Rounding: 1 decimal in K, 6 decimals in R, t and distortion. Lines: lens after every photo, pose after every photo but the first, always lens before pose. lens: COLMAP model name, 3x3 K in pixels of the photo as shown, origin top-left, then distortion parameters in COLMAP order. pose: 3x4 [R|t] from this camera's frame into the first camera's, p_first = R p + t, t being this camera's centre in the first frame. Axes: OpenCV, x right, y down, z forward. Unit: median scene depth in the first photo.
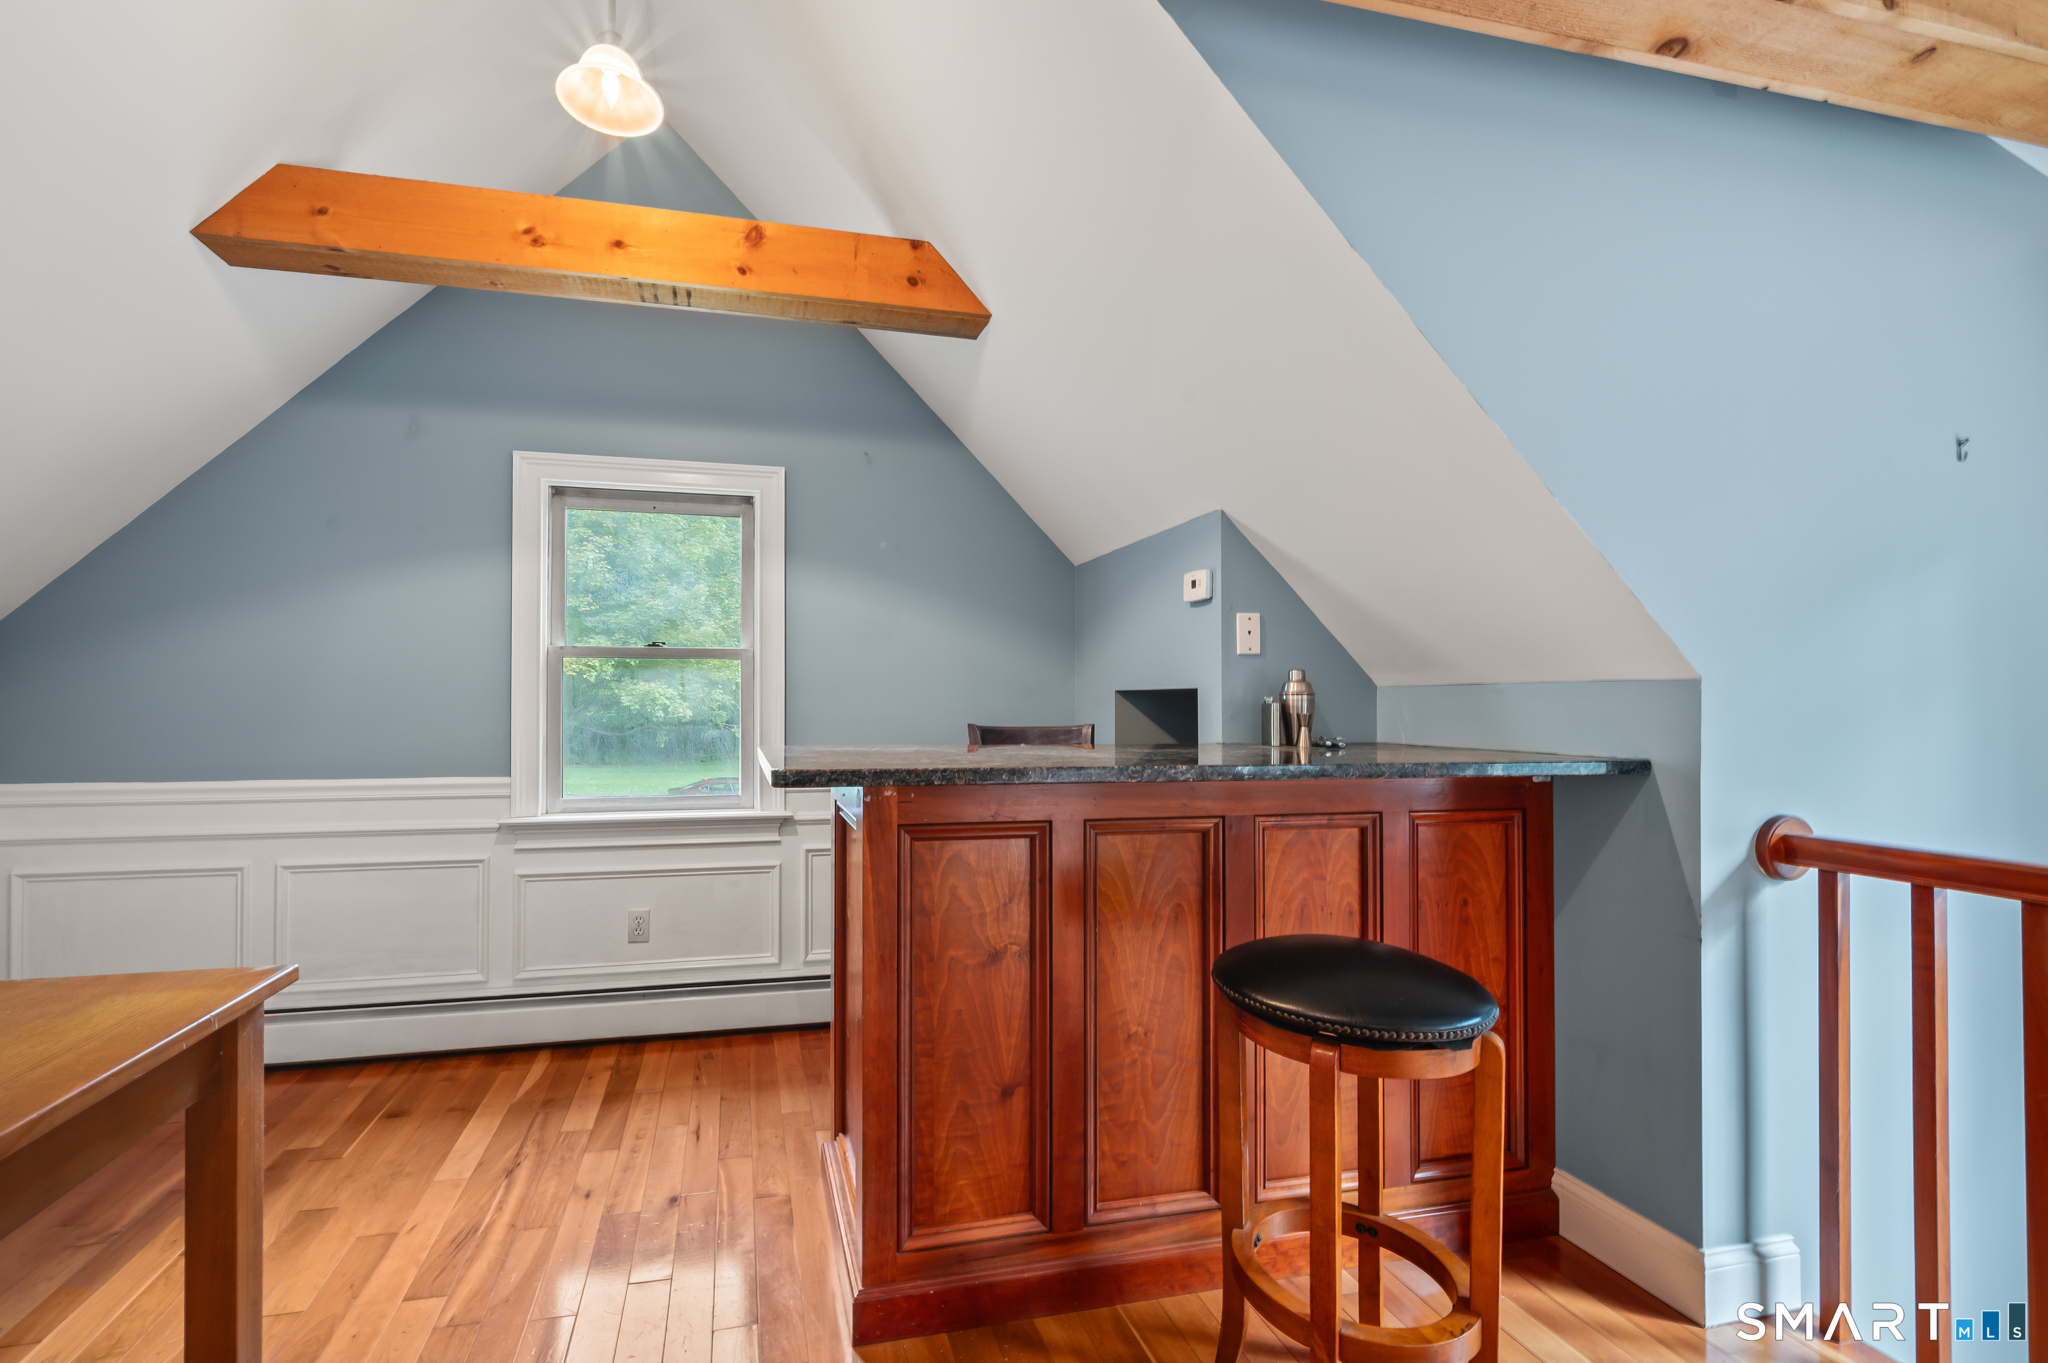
lens RADIAL K [[851.0, 0, 910.5], [0, 851.0, 695.7], [0, 0, 1]] dist [0.001902, 0.000182]
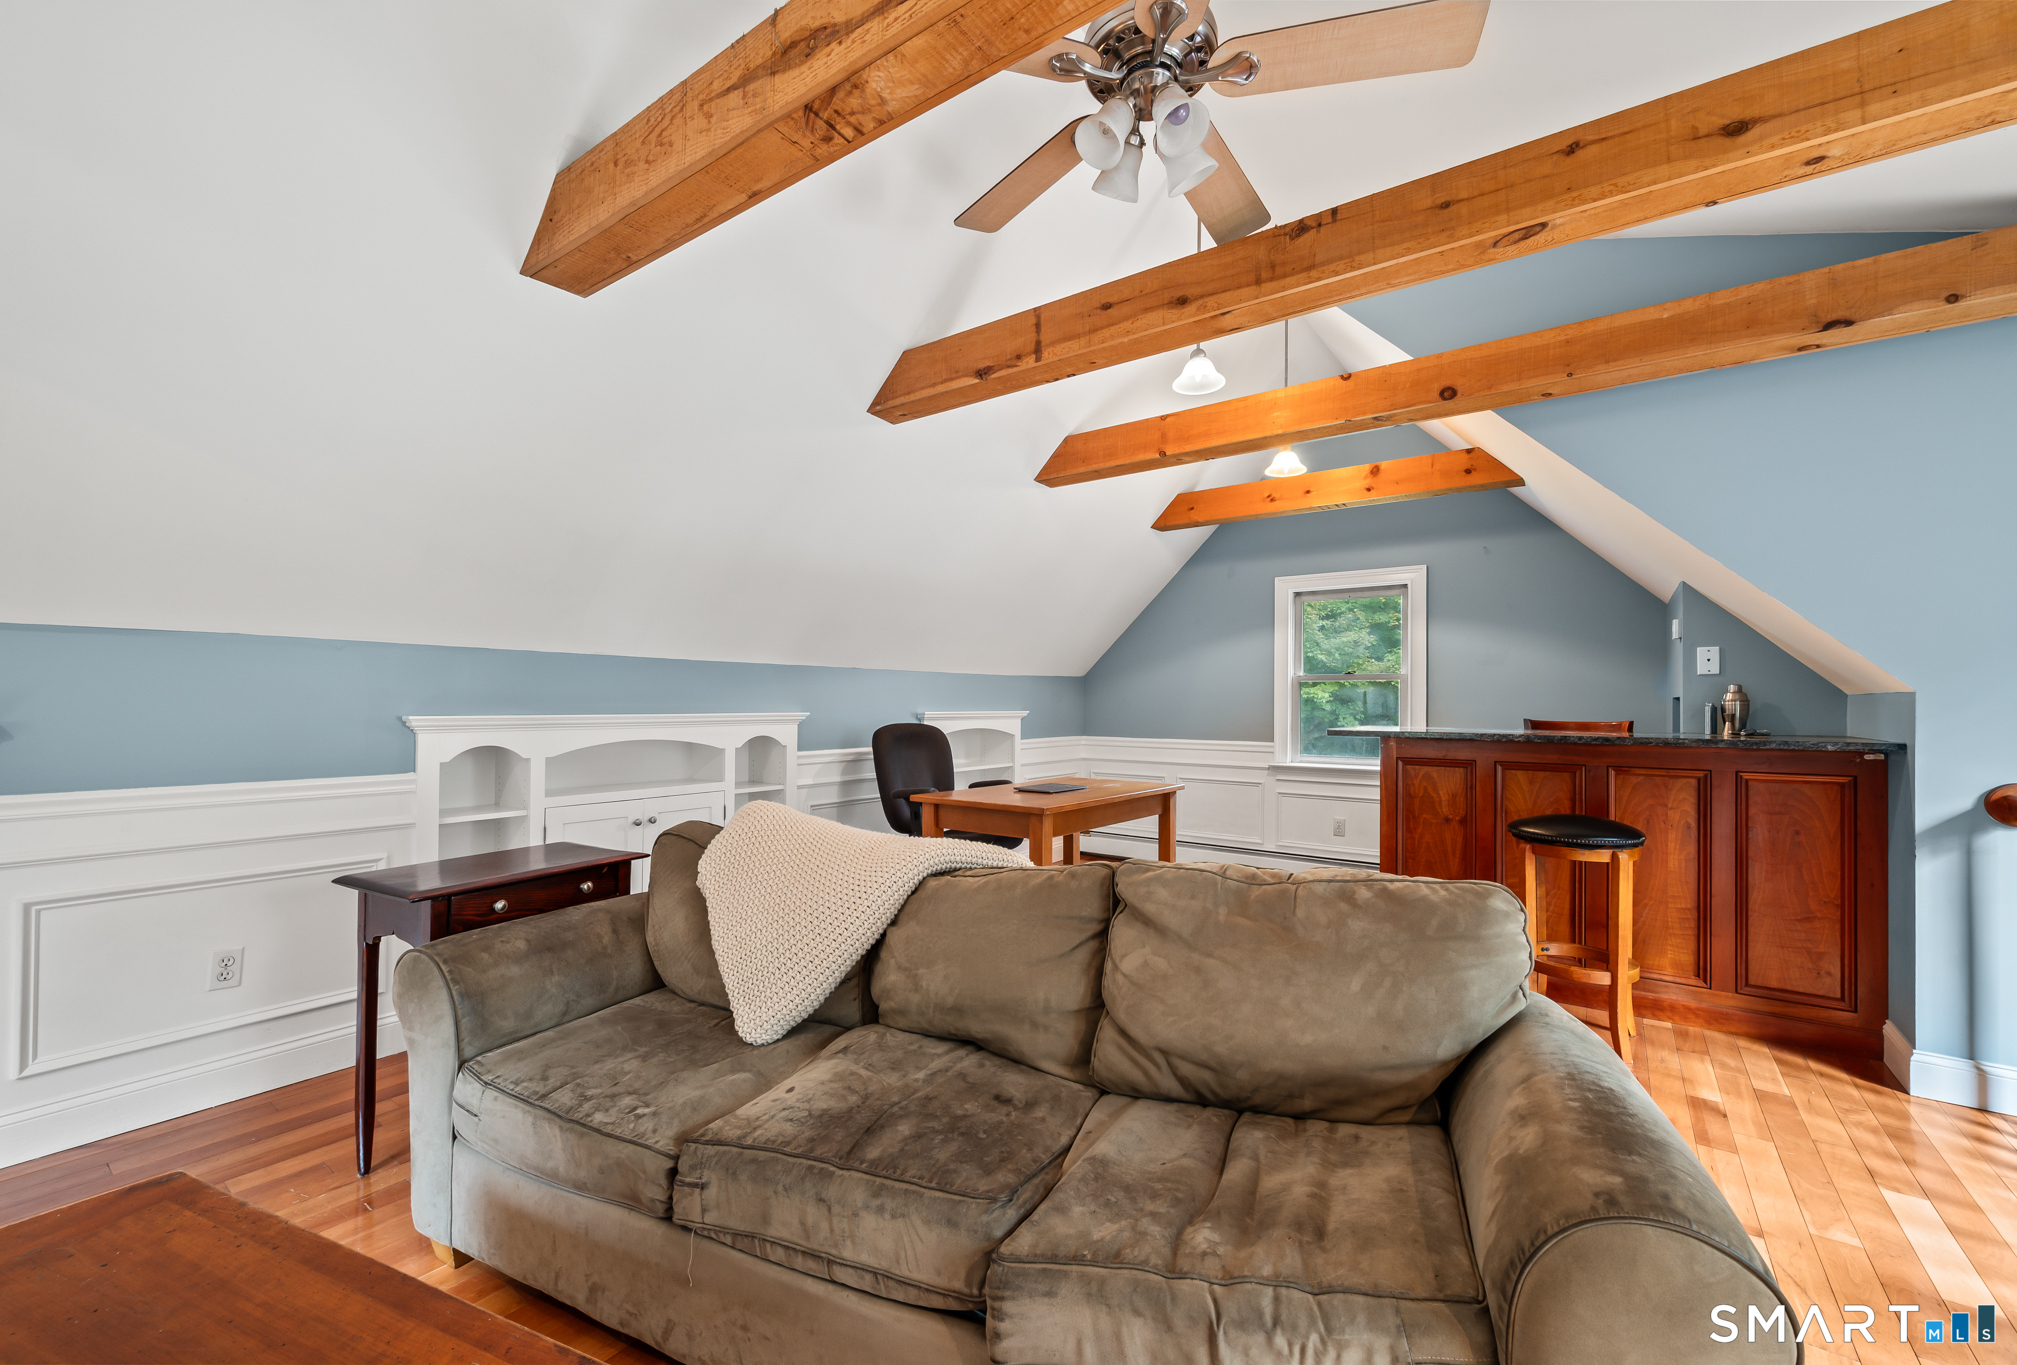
lens RADIAL K [[805.7, 0, 1011.6], [0, 805.7, 697.8], [0, 0, 1]] dist [0.002362, 0.000445]
pose [[0.671579, -0.003499, -0.740924, 0.656200], [0.002715, 0.999994, -0.002261, -0.007424], [0.740928, -0.000493, 0.671585, -0.916043]]
